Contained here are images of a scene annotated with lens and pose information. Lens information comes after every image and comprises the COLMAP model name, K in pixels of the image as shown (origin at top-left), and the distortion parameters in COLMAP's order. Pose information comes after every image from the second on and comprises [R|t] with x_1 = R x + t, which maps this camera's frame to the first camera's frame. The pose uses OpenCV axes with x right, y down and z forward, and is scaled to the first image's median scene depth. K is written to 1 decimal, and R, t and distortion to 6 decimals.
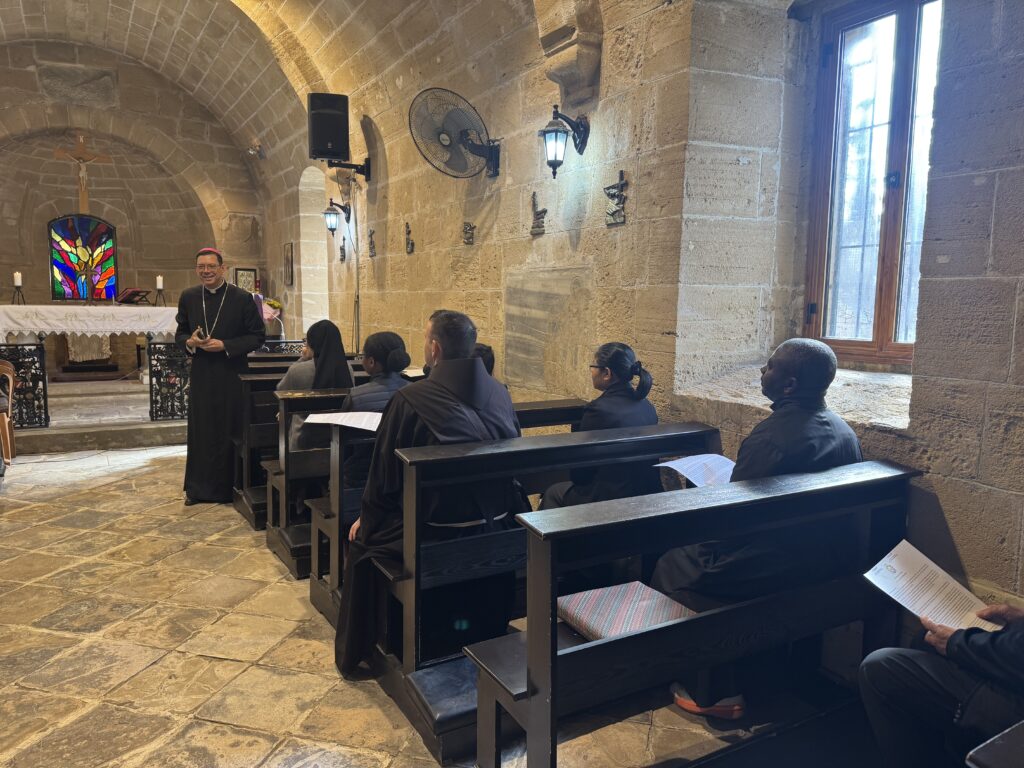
lens RADIAL K [[714.8, 0, 507.9], [0, 714.8, 388.8], [0, 0, 1]] dist [0.066522, -0.075320]
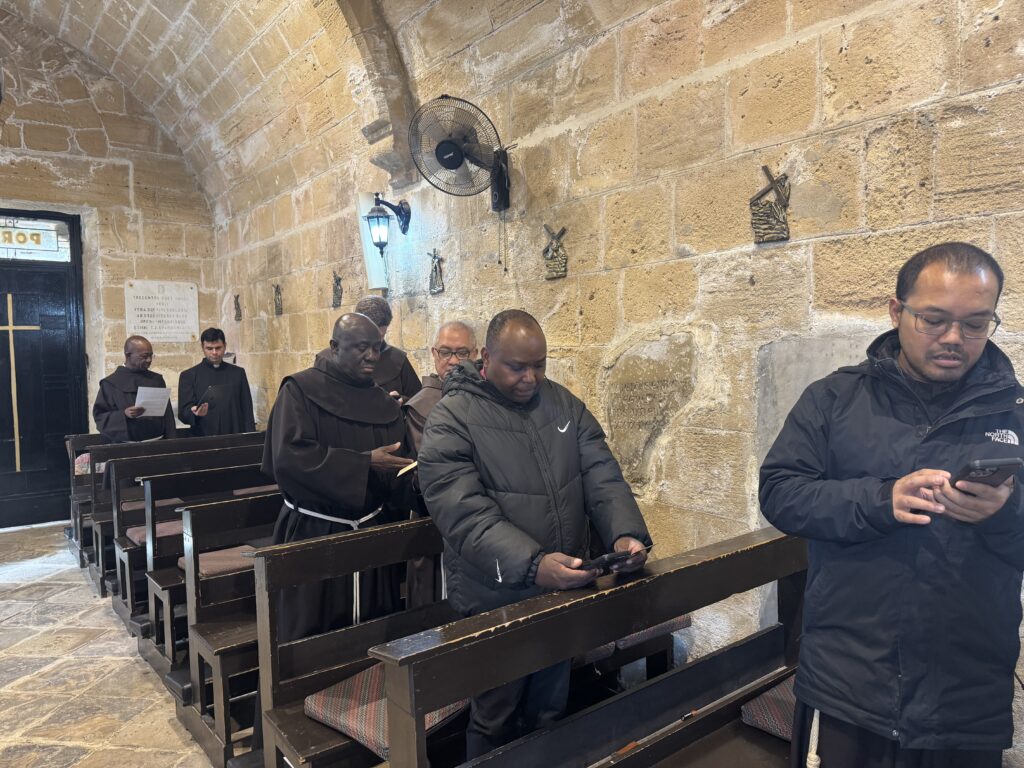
lens RADIAL K [[714.8, 0, 507.5], [0, 714.8, 388.9], [0, 0, 1]] dist [0.066522, -0.075320]
pose [[-0.992266, 0.008683, -0.123825, -0.713339], [-0.011633, 0.986655, 0.162410, -0.171307], [0.123582, 0.162595, -0.978923, 1.249158]]
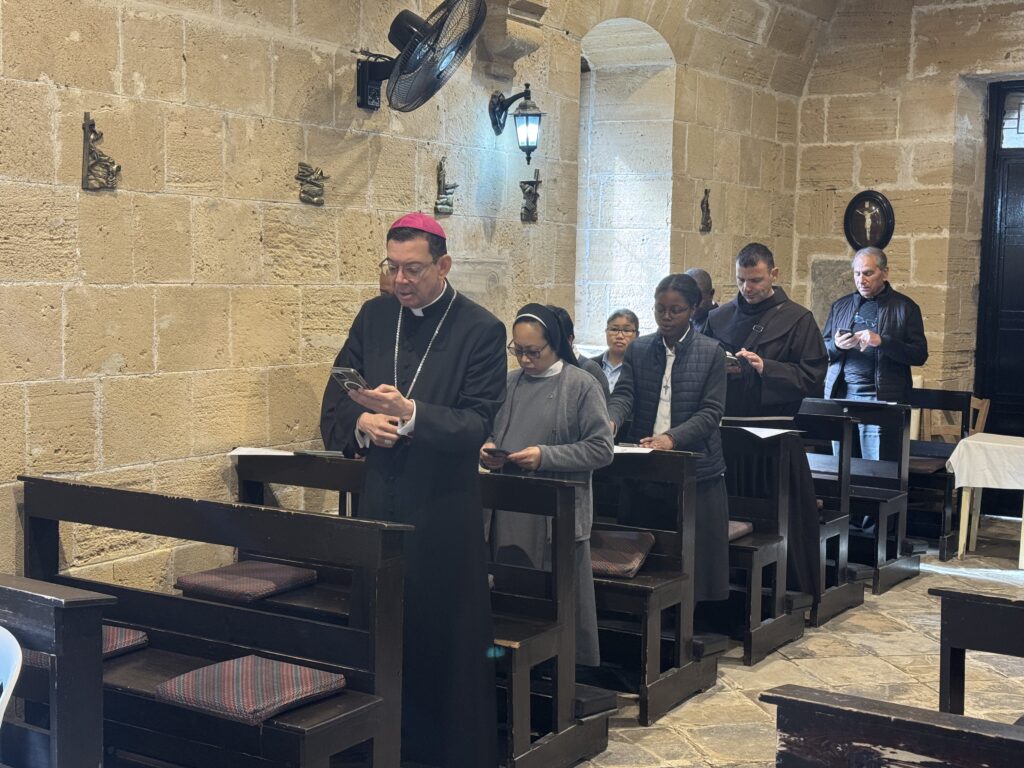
lens RADIAL K [[1419.3, 0, 520.1], [0, 1419.3, 389.5], [0, 0, 1]] dist [0.142134, 0.000000]
pose [[-0.452959, -0.098667, 0.886055, -1.184753], [0.080532, 0.985266, 0.150884, -0.222964], [-0.887887, 0.139700, -0.438339, 1.422017]]
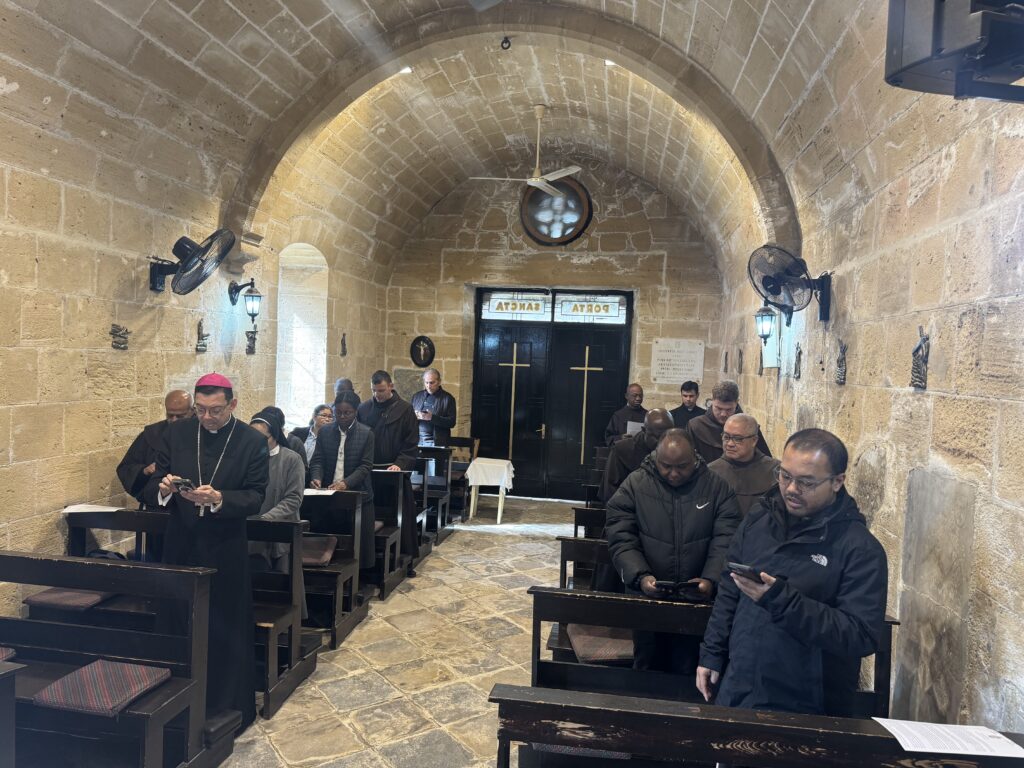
lens RADIAL K [[714.8, 0, 517.3], [0, 714.8, 388.7], [0, 0, 1]] dist [0.066522, -0.075320]
pose [[-0.773737, -0.074714, 0.629085, -1.075155], [0.018752, 0.989885, 0.140628, -0.283114], [-0.633229, 0.120606, -0.764510, 1.447551]]
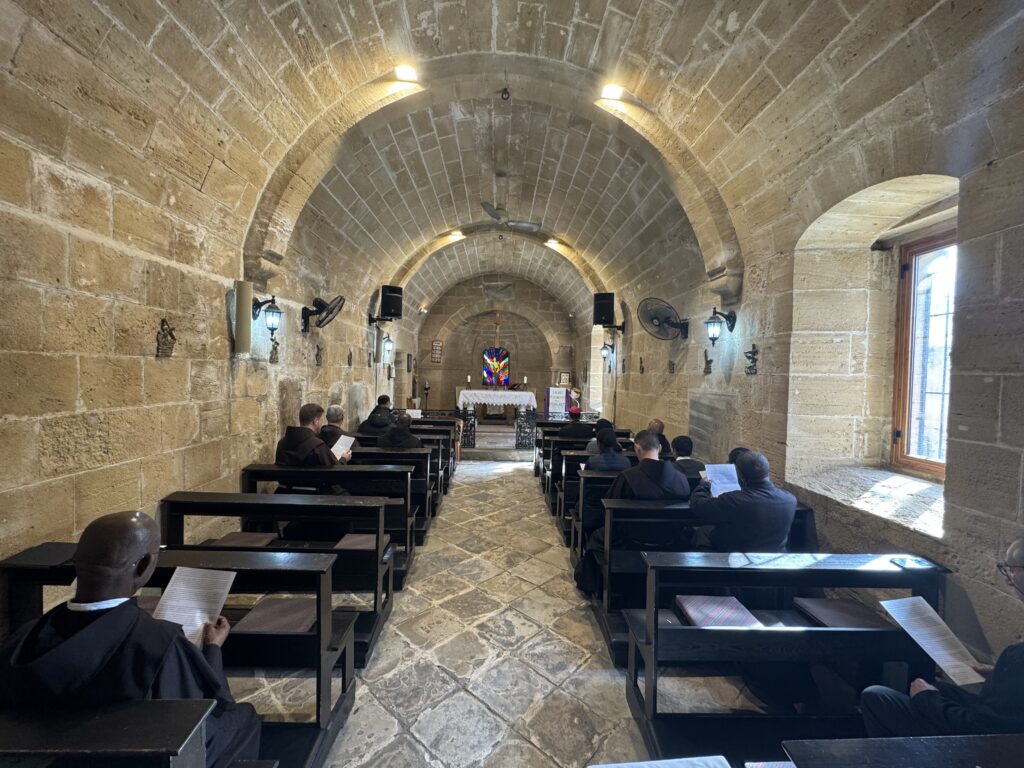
lens RADIAL K [[407.8, 0, 511.7], [0, 407.8, 383.7], [0, 0, 1]] dist [-0.001105, 0.000068]
pose [[0.878936, 0.017980, -0.476600, 0.084610], [-0.065873, 0.994289, -0.083971, -0.064817], [0.472369, 0.105200, 0.875101, -0.088740]]
